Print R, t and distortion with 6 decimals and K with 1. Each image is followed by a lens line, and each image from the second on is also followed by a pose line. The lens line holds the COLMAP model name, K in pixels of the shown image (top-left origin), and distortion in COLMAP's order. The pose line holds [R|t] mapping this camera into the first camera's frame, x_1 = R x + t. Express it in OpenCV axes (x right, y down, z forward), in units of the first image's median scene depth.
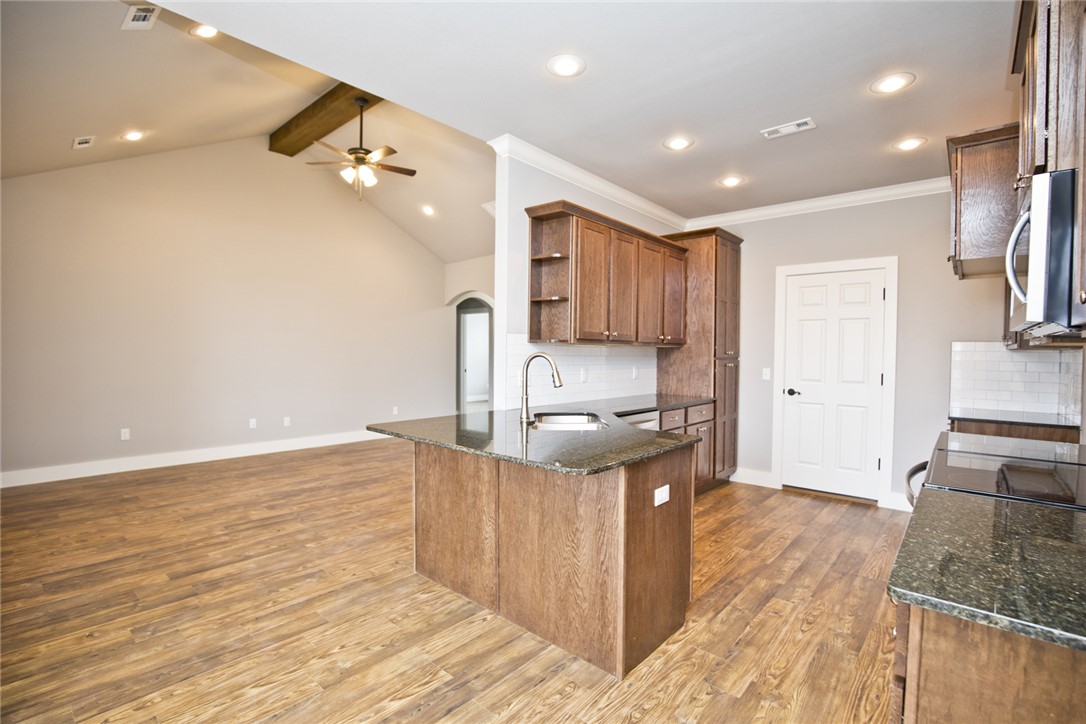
lens RADIAL K [[496.8, 0, 553.1], [0, 496.8, 363.7], [0, 0, 1]] dist [-0.027450, 0.003419]
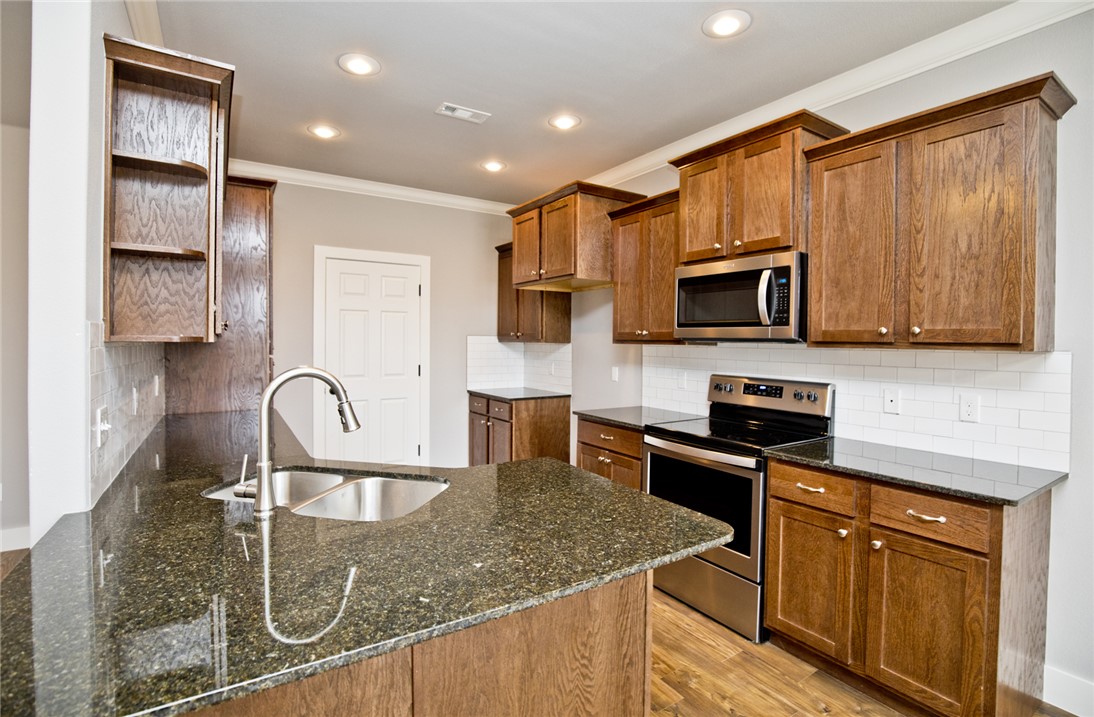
lens RADIAL K [[504.0, 0, 549.8], [0, 504.0, 349.1], [0, 0, 1]] dist [-0.024082, 0.000386]
pose [[0.291367, -0.025512, 0.956271, -0.356090], [0.017916, 0.999615, 0.021210, -0.039103], [-0.956444, 0.010953, 0.291712, 0.501993]]
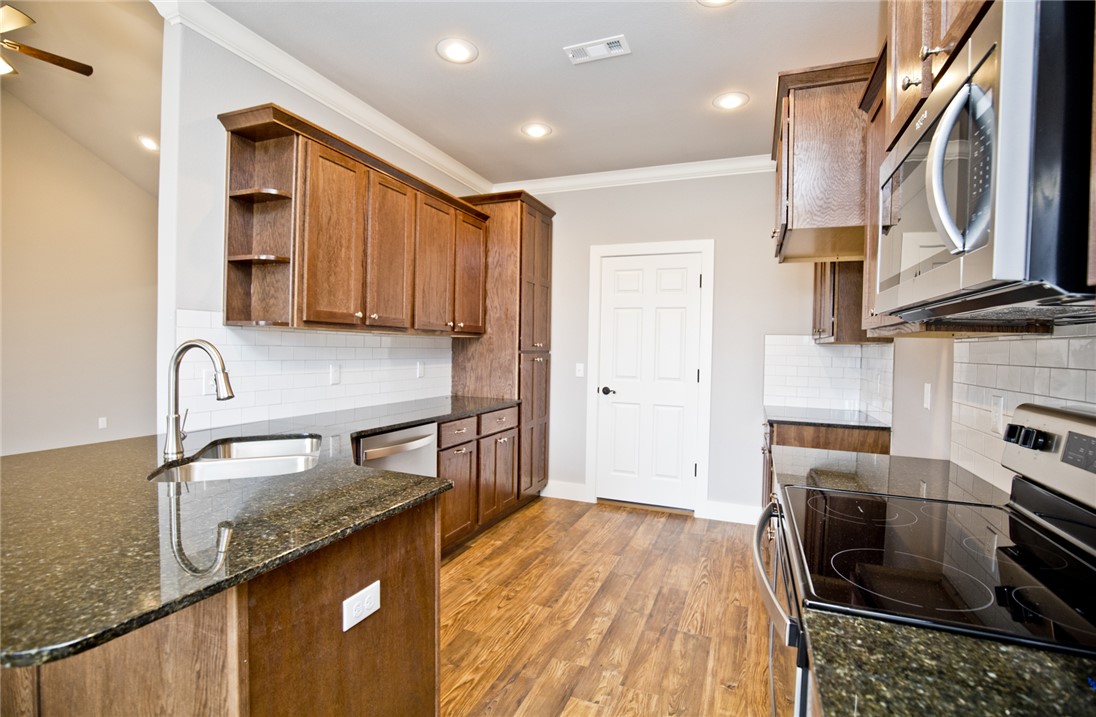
lens RADIAL K [[504.9, 0, 552.7], [0, 504.9, 355.2], [0, 0, 1]] dist [-0.024082, 0.000386]
pose [[0.947505, 0.002721, 0.319731, 0.148231], [-0.001808, 0.999993, -0.003152, -0.002774], [-0.319737, 0.002409, 0.947503, 0.255925]]
